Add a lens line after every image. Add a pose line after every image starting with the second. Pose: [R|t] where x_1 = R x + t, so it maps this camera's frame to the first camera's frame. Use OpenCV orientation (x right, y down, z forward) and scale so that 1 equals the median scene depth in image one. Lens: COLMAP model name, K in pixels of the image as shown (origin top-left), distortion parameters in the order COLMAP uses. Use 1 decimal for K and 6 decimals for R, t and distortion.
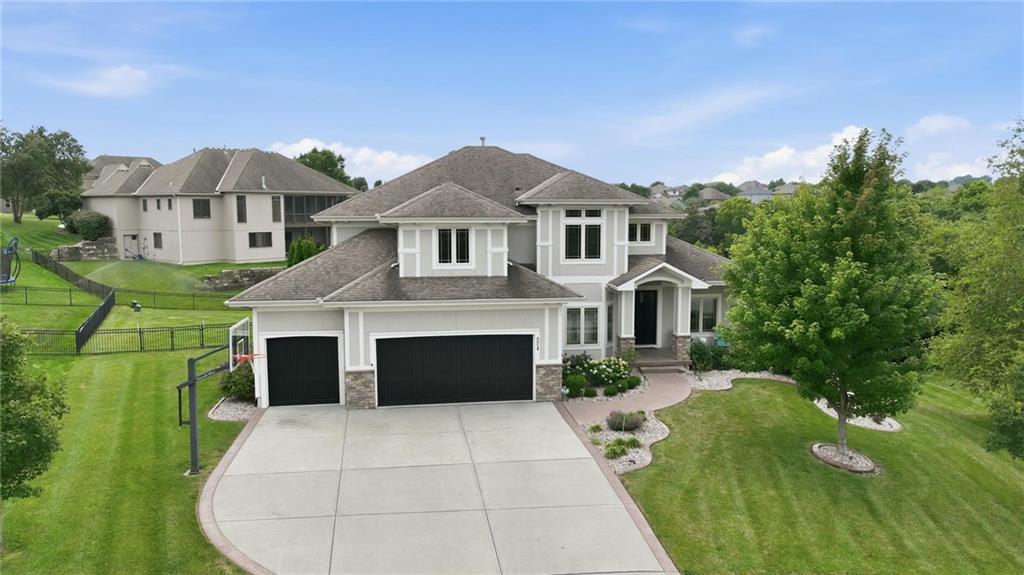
lens RADIAL K [[720.4, 0, 512.0], [0, 720.4, 287.5], [0, 0, 1]] dist [0.003144, 0.008593]
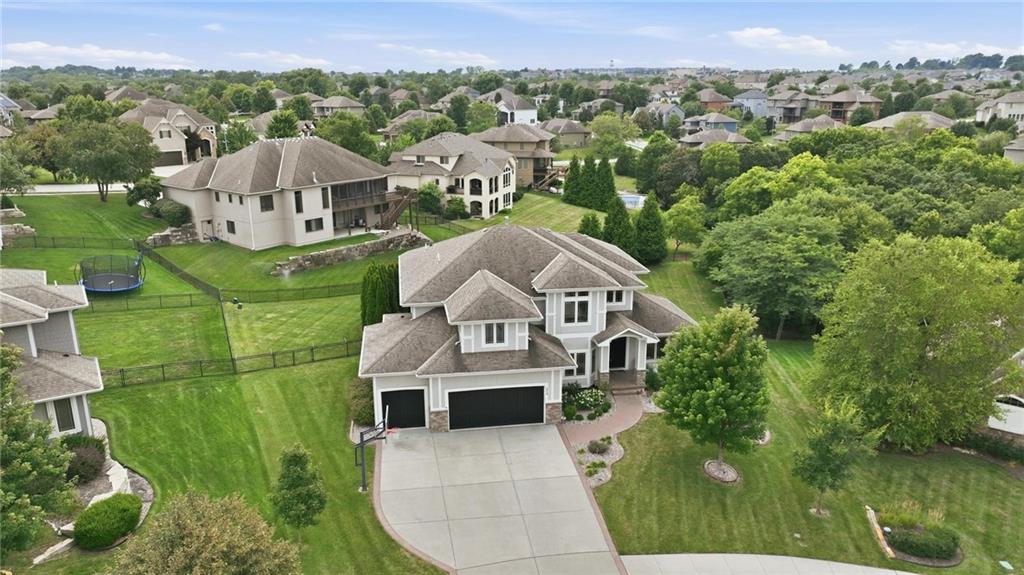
lens RADIAL K [[720.4, 0, 512.0], [0, 720.4, 287.5], [0, 0, 1]] dist [0.003144, 0.008593]
pose [[0.999995, -0.001759, 0.002634, -0.046162], [0.001289, 0.985663, 0.168718, -0.421596], [-0.002893, -0.168714, 0.985661, -0.551296]]
